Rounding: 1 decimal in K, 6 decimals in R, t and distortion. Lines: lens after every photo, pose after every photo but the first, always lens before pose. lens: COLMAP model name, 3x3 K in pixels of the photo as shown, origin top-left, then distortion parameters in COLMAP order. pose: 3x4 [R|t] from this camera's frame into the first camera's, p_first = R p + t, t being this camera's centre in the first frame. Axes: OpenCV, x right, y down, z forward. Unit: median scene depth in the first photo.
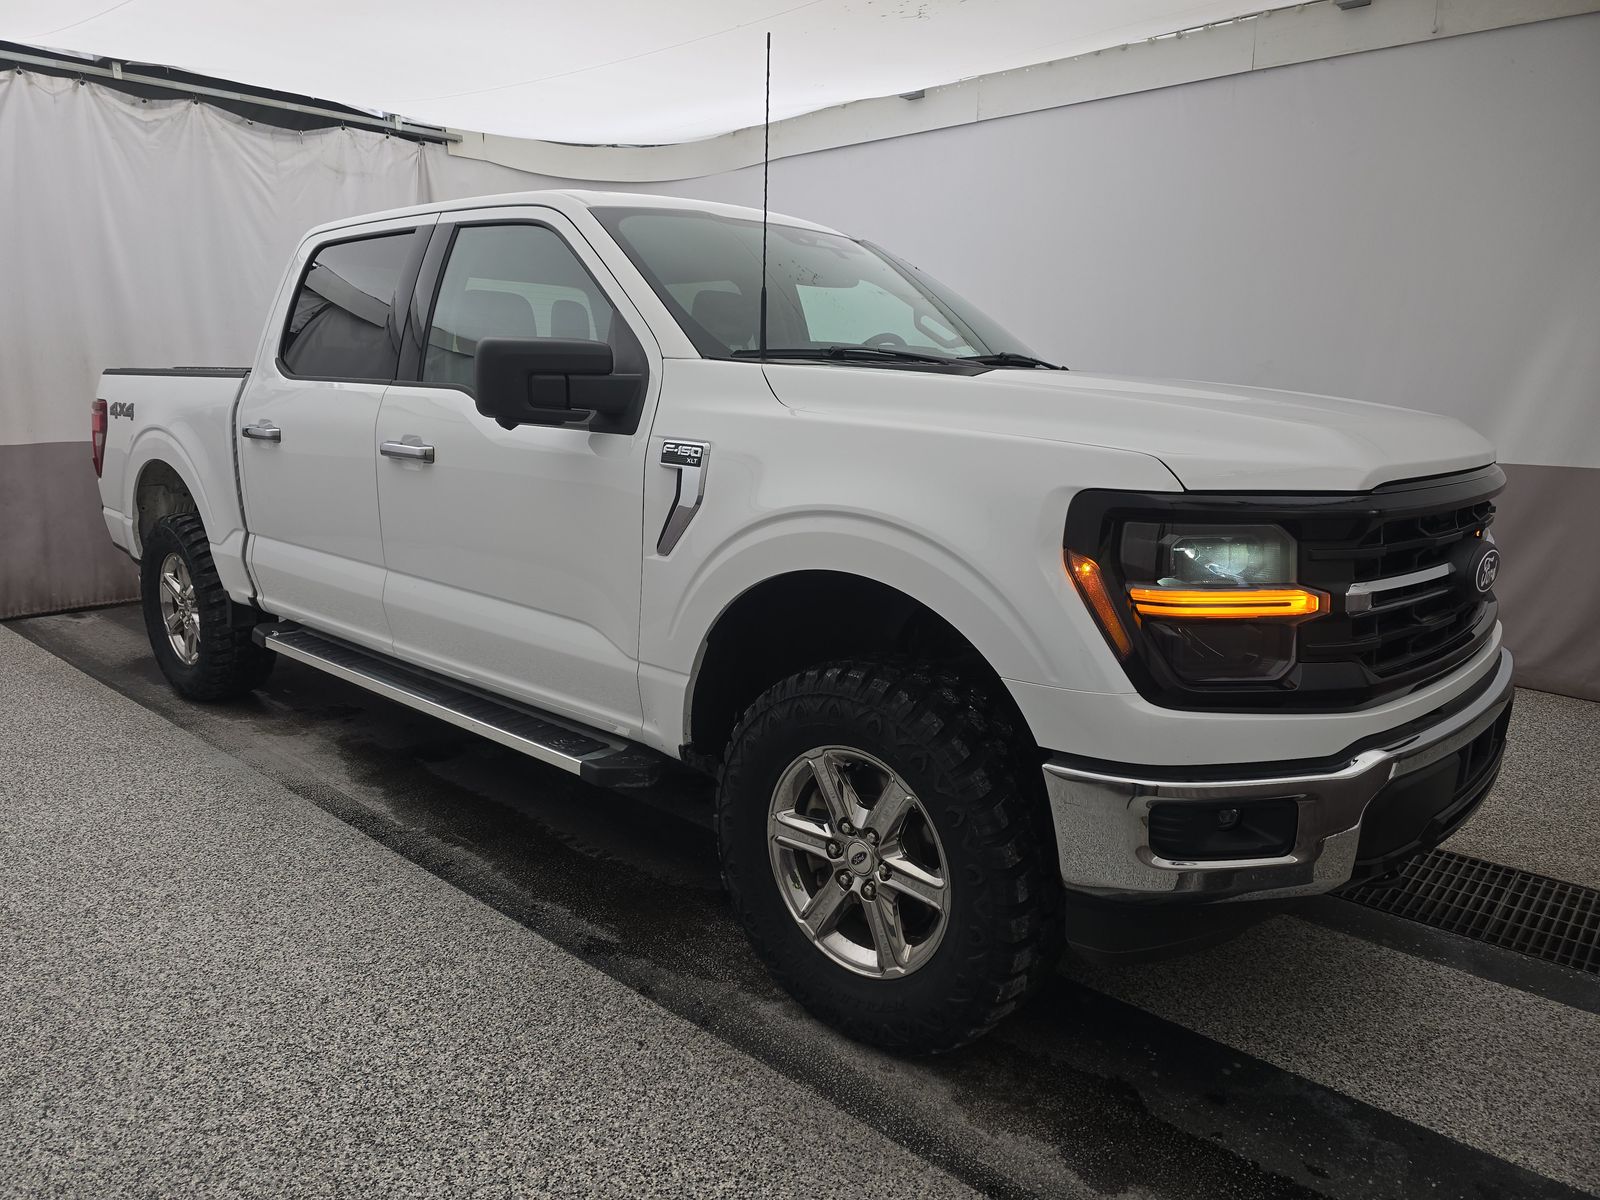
lens RADIAL K [[1061.3, 0, 796.2], [0, 1061.3, 592.4], [0, 0, 1]] dist [0.000394, -0.007396]
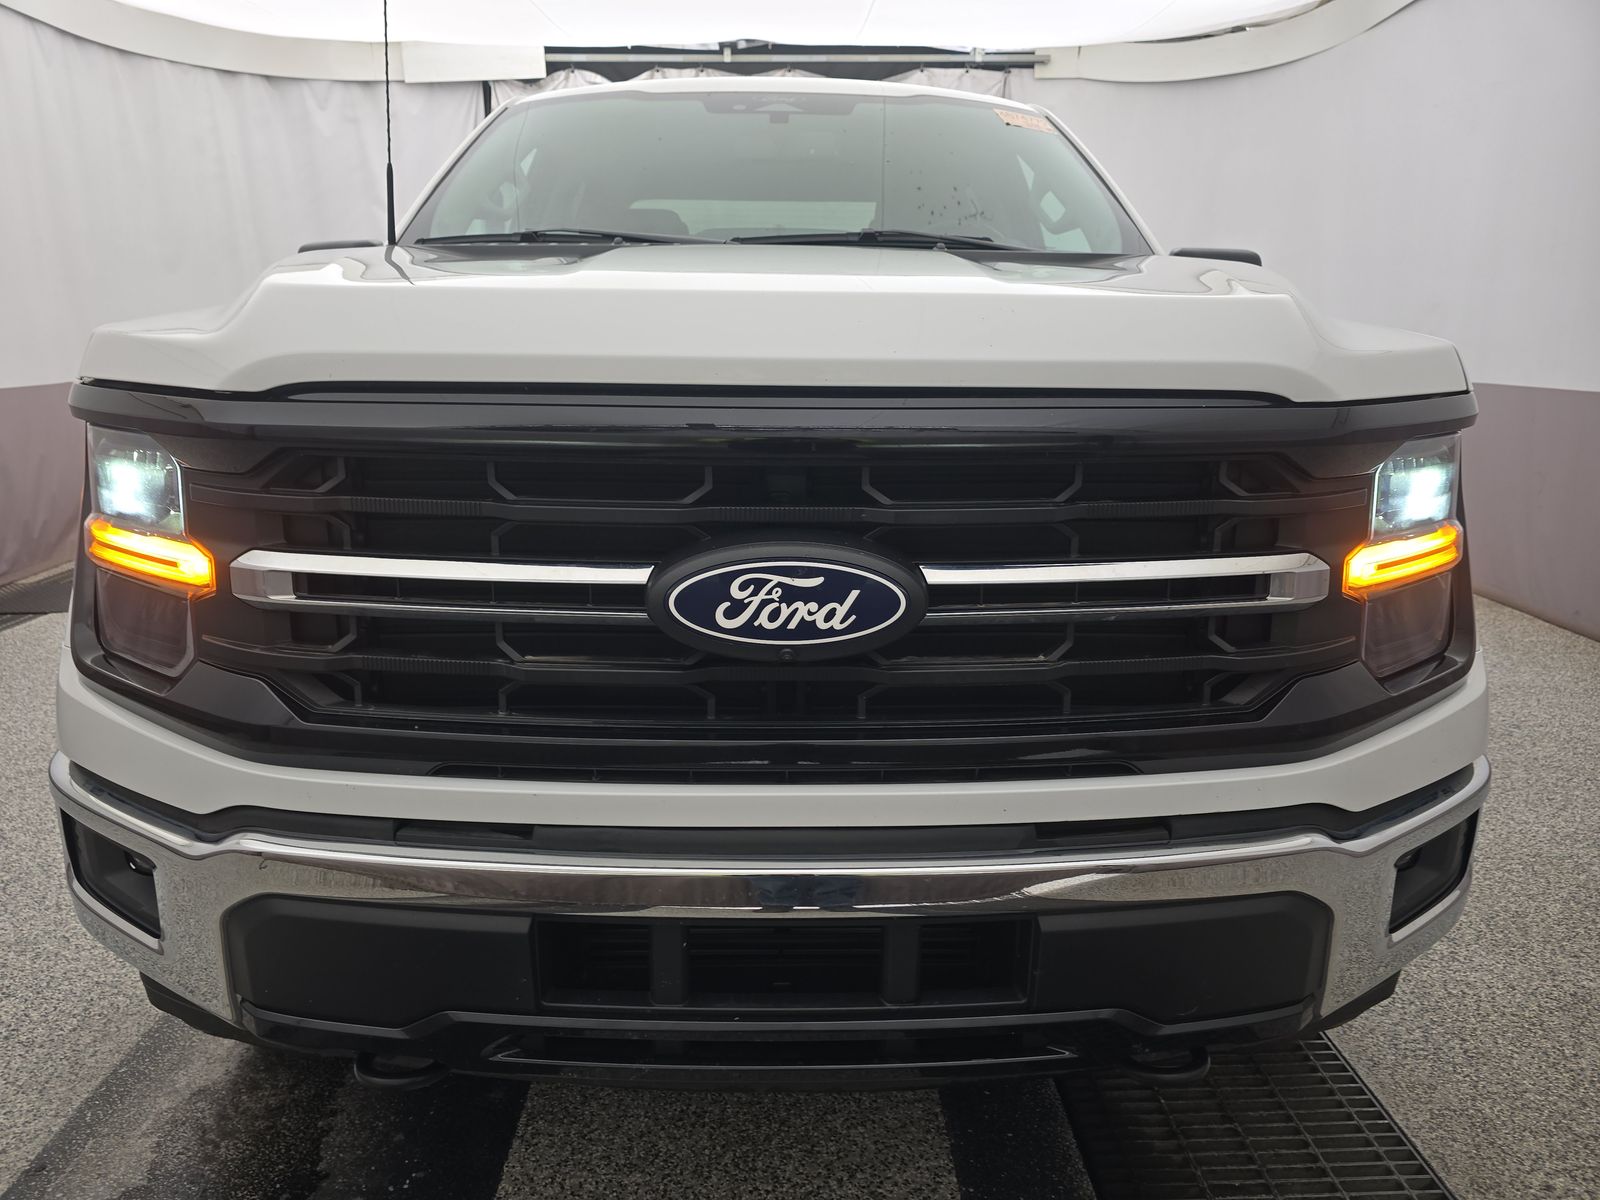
lens RADIAL K [[1061.3, 0, 796.0], [0, 1061.3, 610.0], [0, 0, 1]] dist [0.000394, -0.007396]
pose [[0.694779, 0.168179, -0.699284, 0.335484], [-0.130726, 0.985610, 0.107158, -0.022454], [0.707243, 0.016964, 0.706767, 0.233792]]
